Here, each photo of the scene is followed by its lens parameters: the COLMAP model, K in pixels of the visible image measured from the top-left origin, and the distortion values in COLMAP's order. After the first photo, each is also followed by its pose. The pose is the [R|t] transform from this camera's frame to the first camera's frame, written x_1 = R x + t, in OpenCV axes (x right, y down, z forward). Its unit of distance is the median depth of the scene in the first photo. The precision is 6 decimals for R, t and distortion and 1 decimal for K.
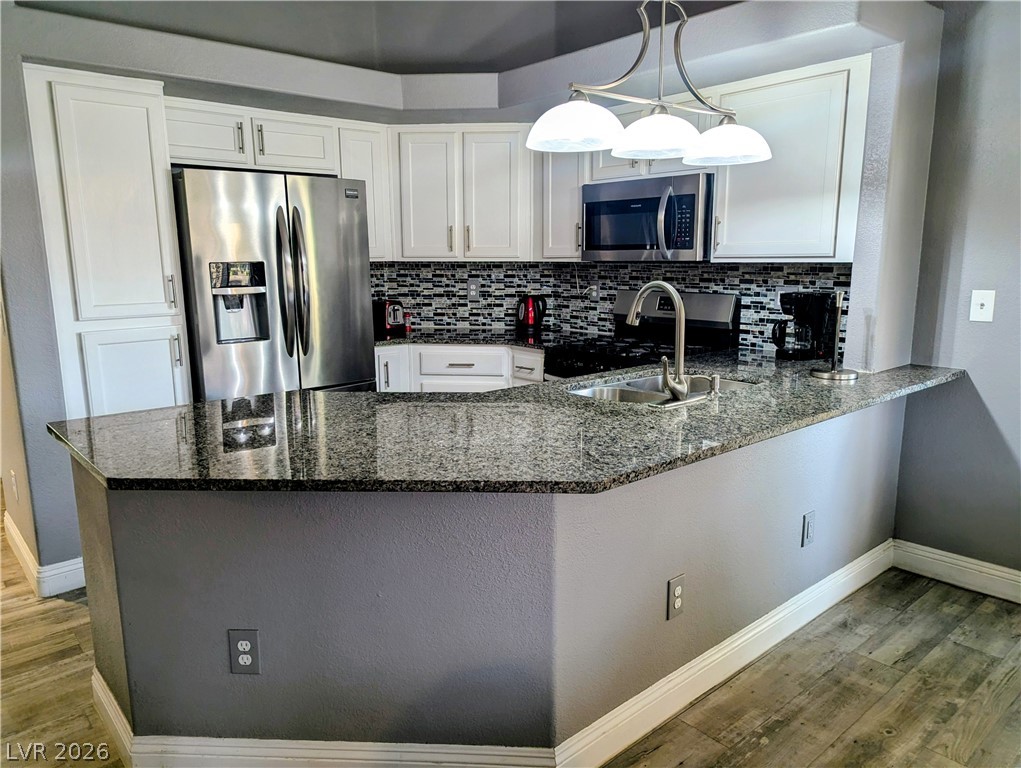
lens RADIAL K [[728.5, 0, 501.9], [0, 728.5, 390.1], [0, 0, 1]] dist [0.062648, -0.053514]
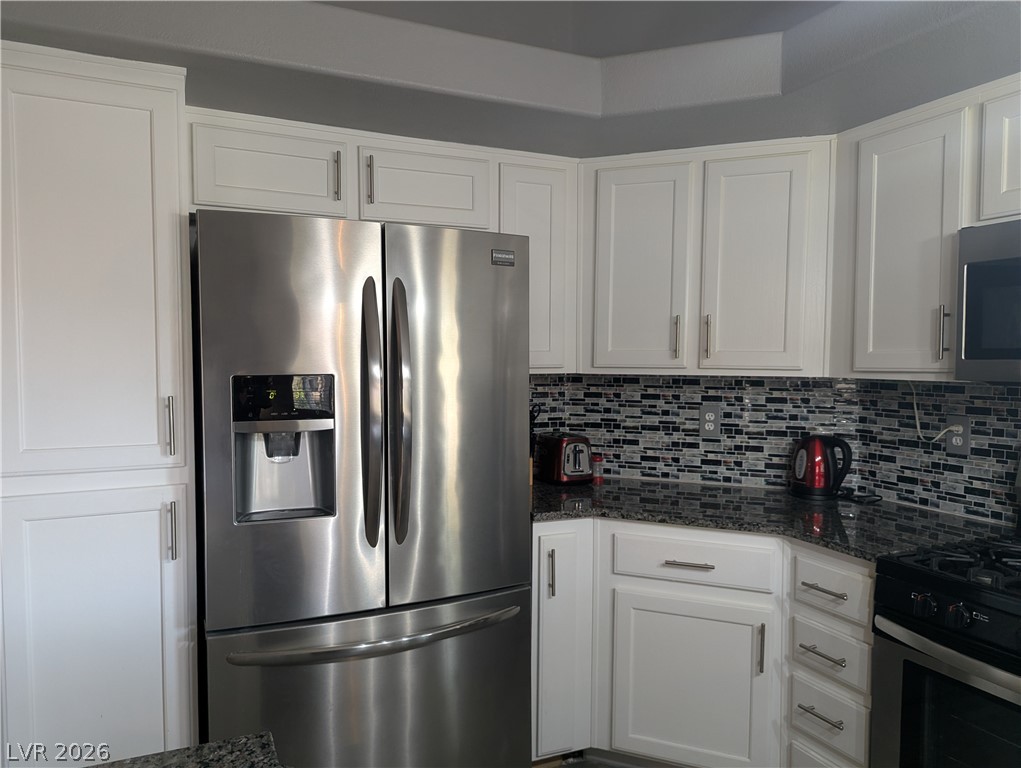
lens RADIAL K [[728.5, 0, 499.2], [0, 728.5, 393.6], [0, 0, 1]] dist [0.062648, -0.053514]
pose [[0.958303, 0.025610, -0.284603, -0.037163], [-0.063733, 0.990043, -0.125509, -0.078694], [0.278555, 0.138415, 0.950394, 0.404526]]
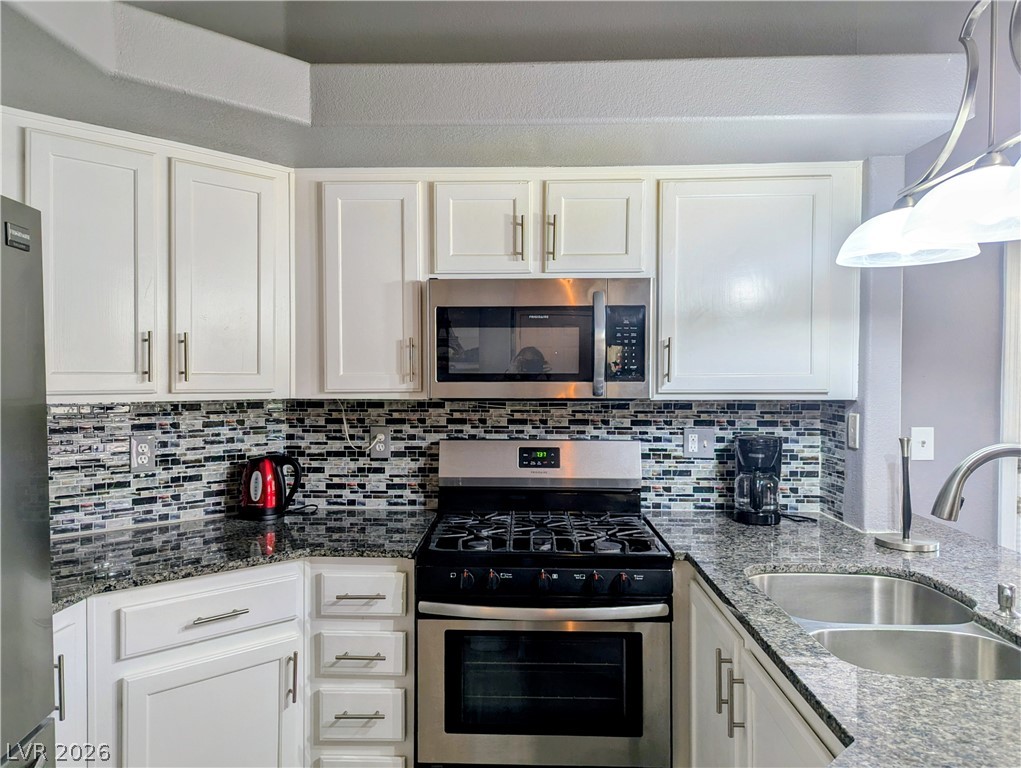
lens RADIAL K [[728.5, 0, 500.0], [0, 728.5, 379.3], [0, 0, 1]] dist [0.062648, -0.053514]
pose [[0.684448, 0.005854, 0.729038, -0.265127], [0.130493, 0.982836, -0.130404, -0.094272], [-0.717288, 0.184389, 0.671936, 0.491971]]
